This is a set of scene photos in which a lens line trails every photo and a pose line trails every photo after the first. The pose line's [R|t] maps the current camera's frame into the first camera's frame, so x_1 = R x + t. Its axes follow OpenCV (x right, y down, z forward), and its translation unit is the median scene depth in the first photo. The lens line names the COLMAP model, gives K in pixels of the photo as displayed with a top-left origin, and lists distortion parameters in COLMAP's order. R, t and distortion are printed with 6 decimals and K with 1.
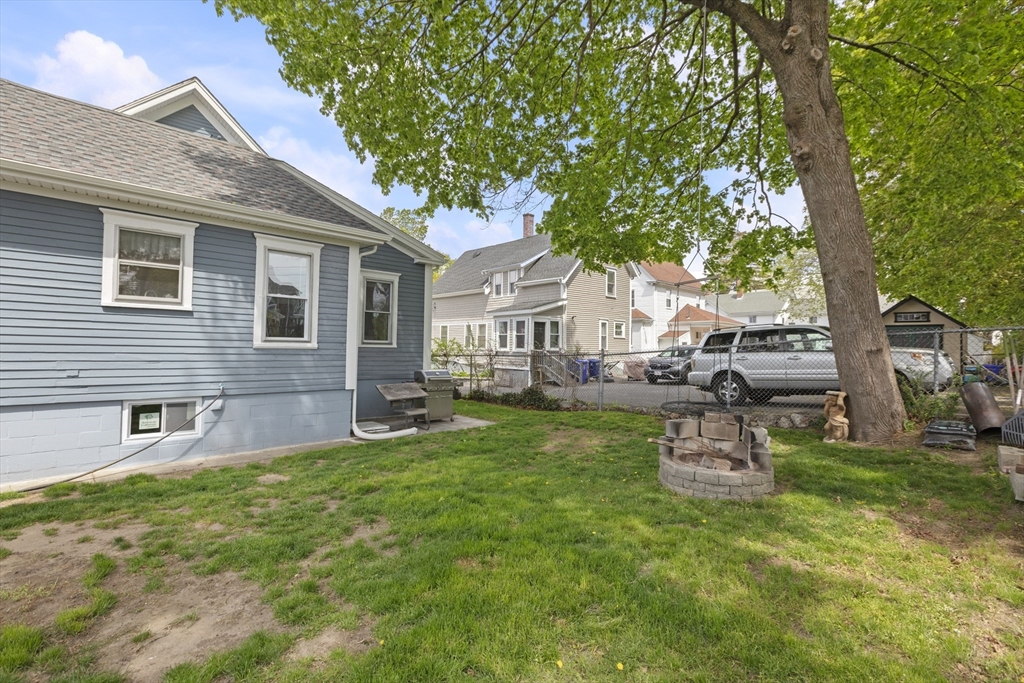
lens RADIAL K [[463.1, 0, 513.7], [0, 463.1, 339.1], [0, 0, 1]] dist [0.002479, 0.000570]
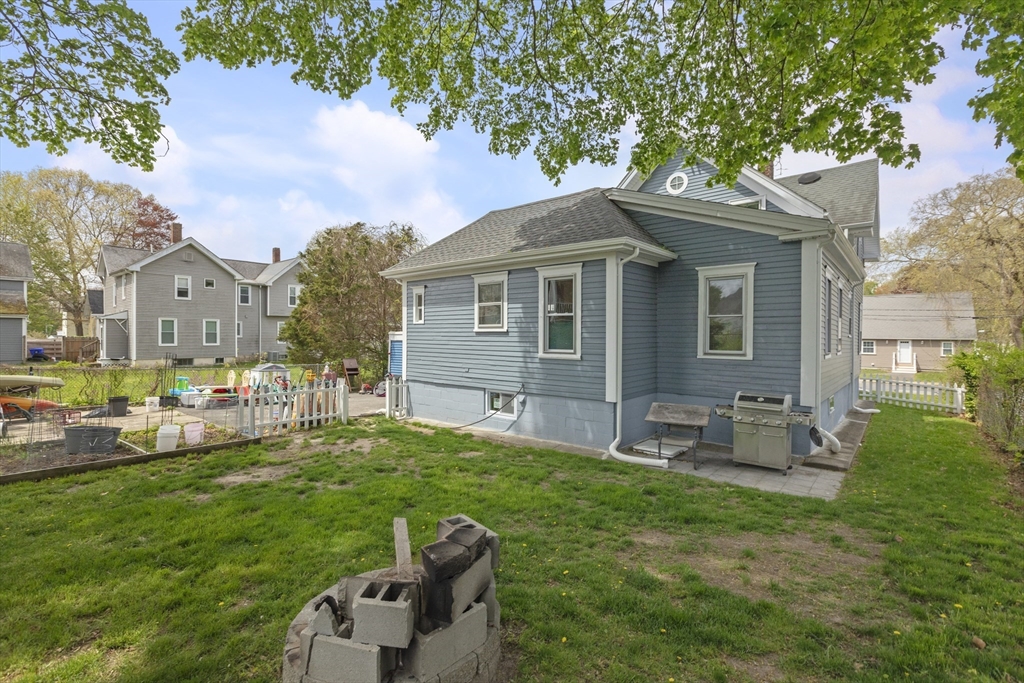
lens RADIAL K [[463.1, 0, 513.7], [0, 463.1, 339.1], [0, 0, 1]] dist [0.002479, 0.000570]
pose [[0.118475, -0.018084, -0.992792, 0.740783], [0.010834, 0.999798, -0.016918, -0.012310], [0.992898, -0.008752, 0.118647, 0.839827]]
